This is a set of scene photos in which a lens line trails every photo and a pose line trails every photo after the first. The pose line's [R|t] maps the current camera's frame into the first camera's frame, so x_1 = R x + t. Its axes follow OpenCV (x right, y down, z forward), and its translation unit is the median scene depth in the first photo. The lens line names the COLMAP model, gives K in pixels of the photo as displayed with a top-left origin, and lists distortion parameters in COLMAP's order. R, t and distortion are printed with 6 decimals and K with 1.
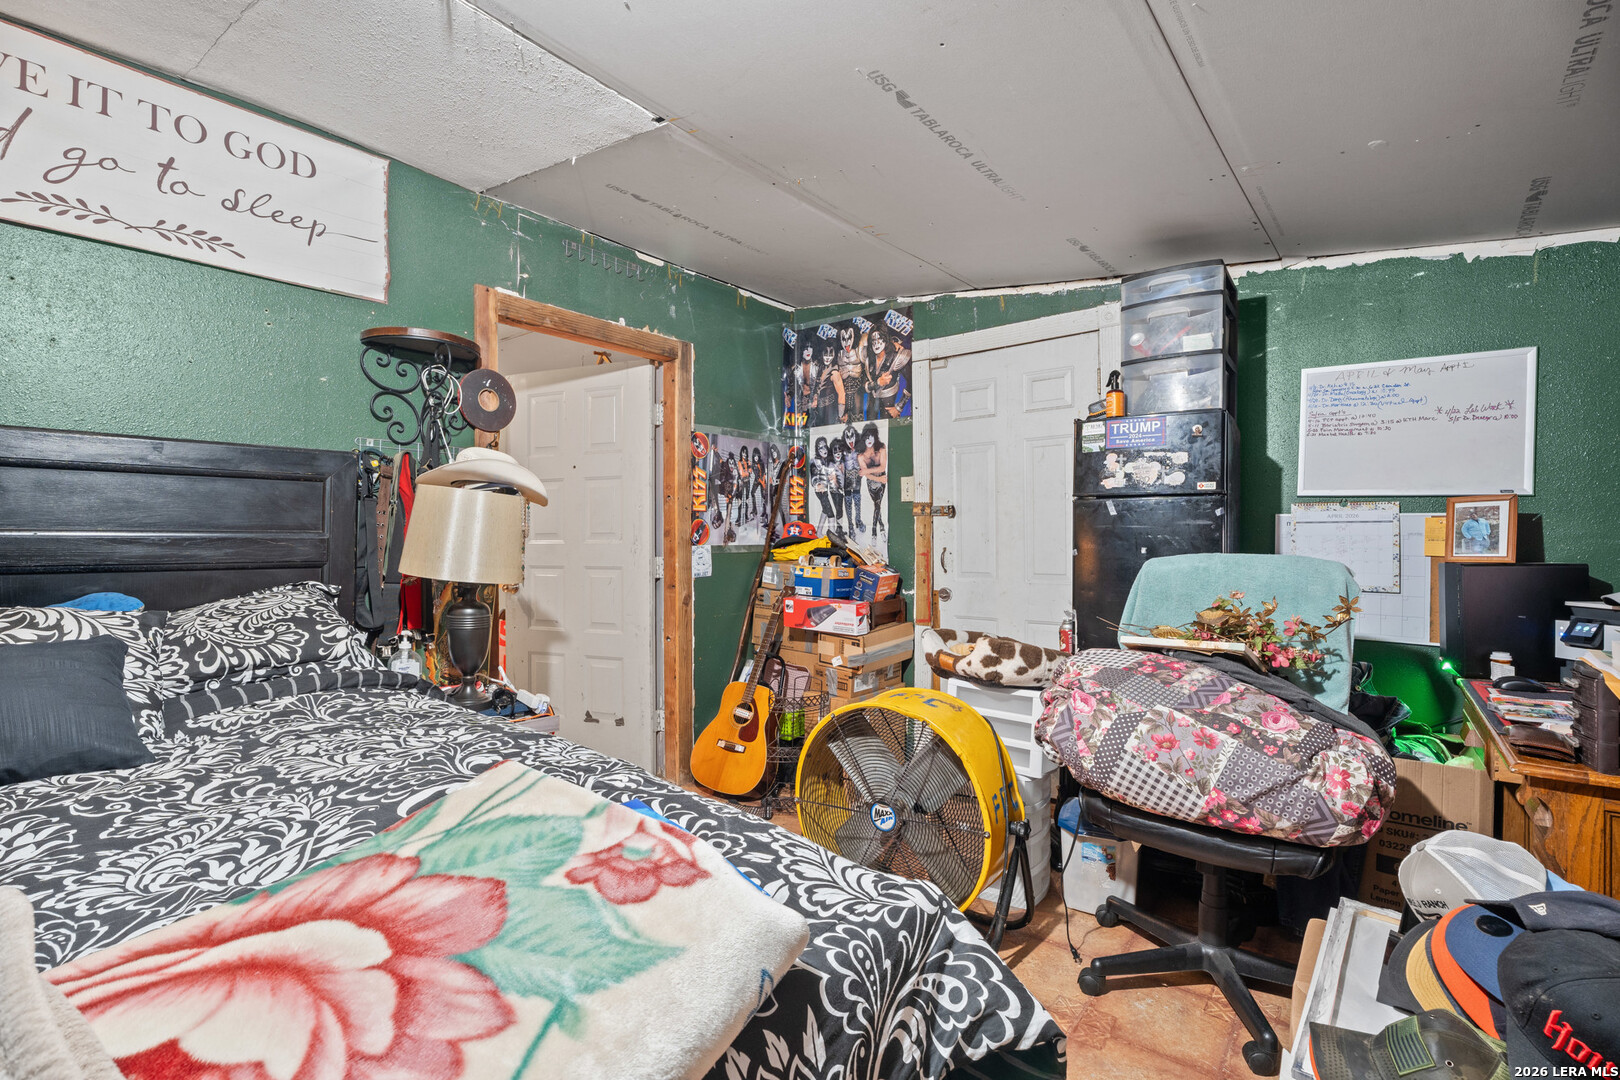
lens RADIAL K [[738.5, 0, 812.4], [0, 738.5, 541.0], [0, 0, 1]] dist [0.005845, -0.000280]
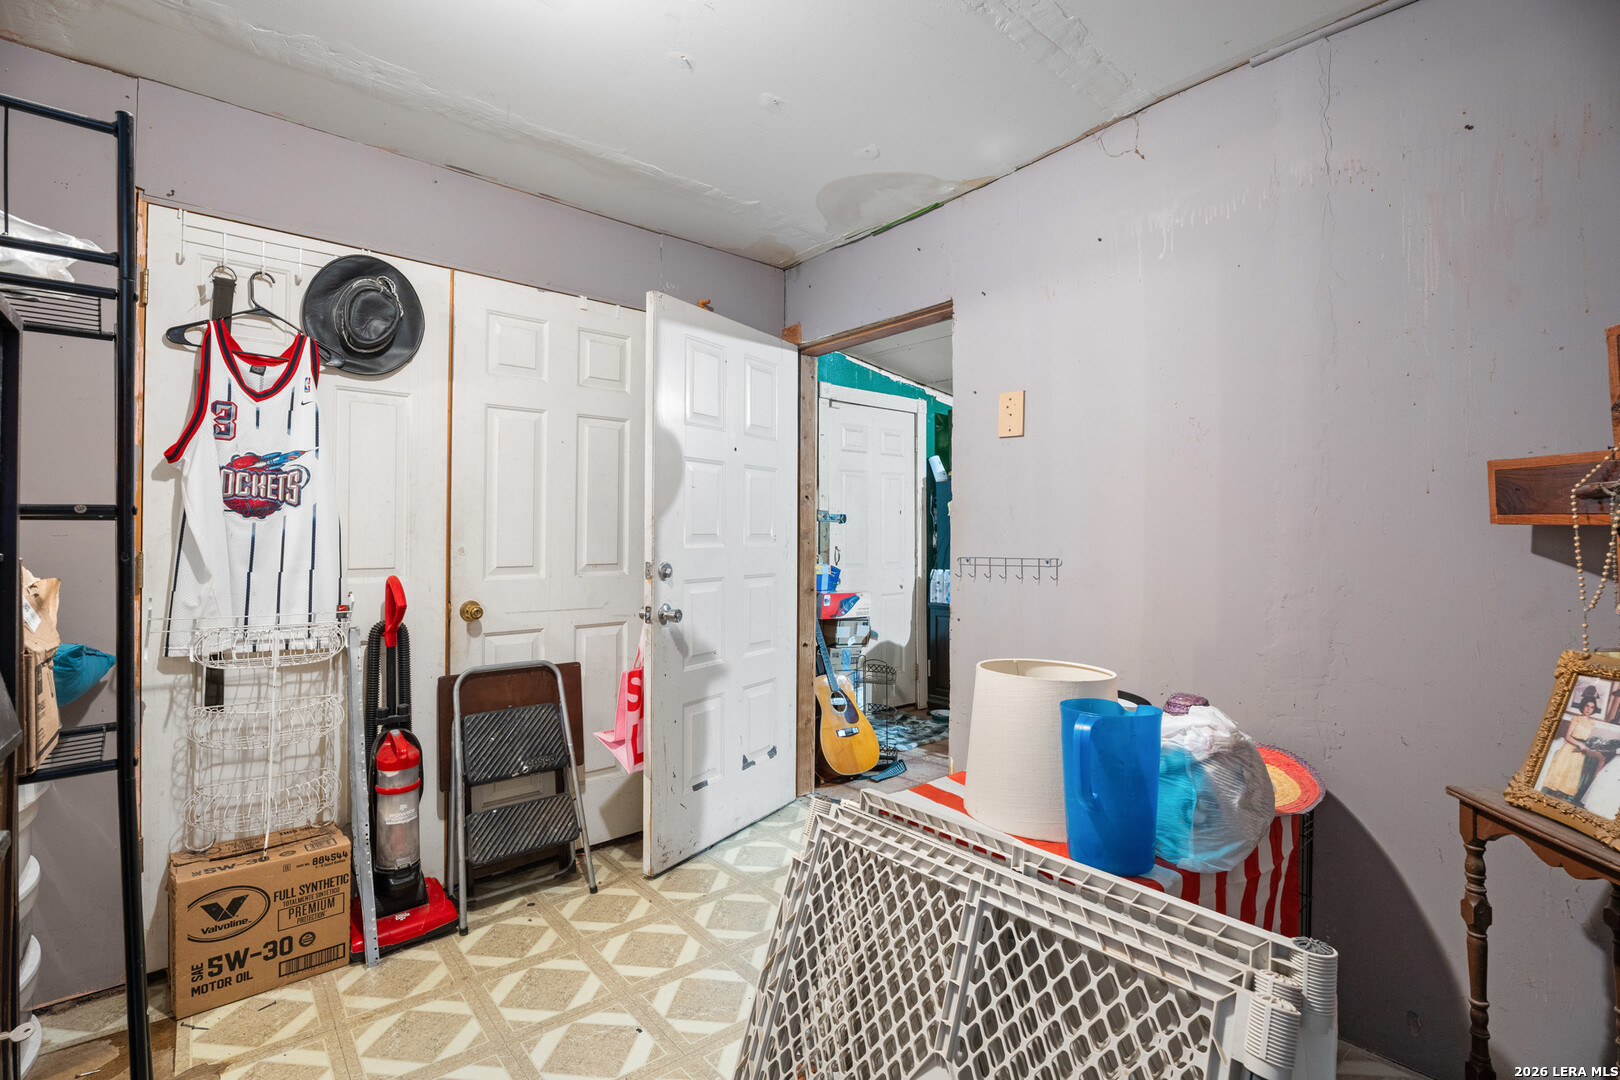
lens RADIAL K [[738.5, 0, 810.7], [0, 738.5, 540.0], [0, 0, 1]] dist [0.005845, -0.000280]
pose [[0.176526, -0.005517, 0.984281, -1.087555], [-0.000258, 0.999984, 0.005651, -0.008729], [-0.984296, -0.001251, 0.176521, 0.792335]]
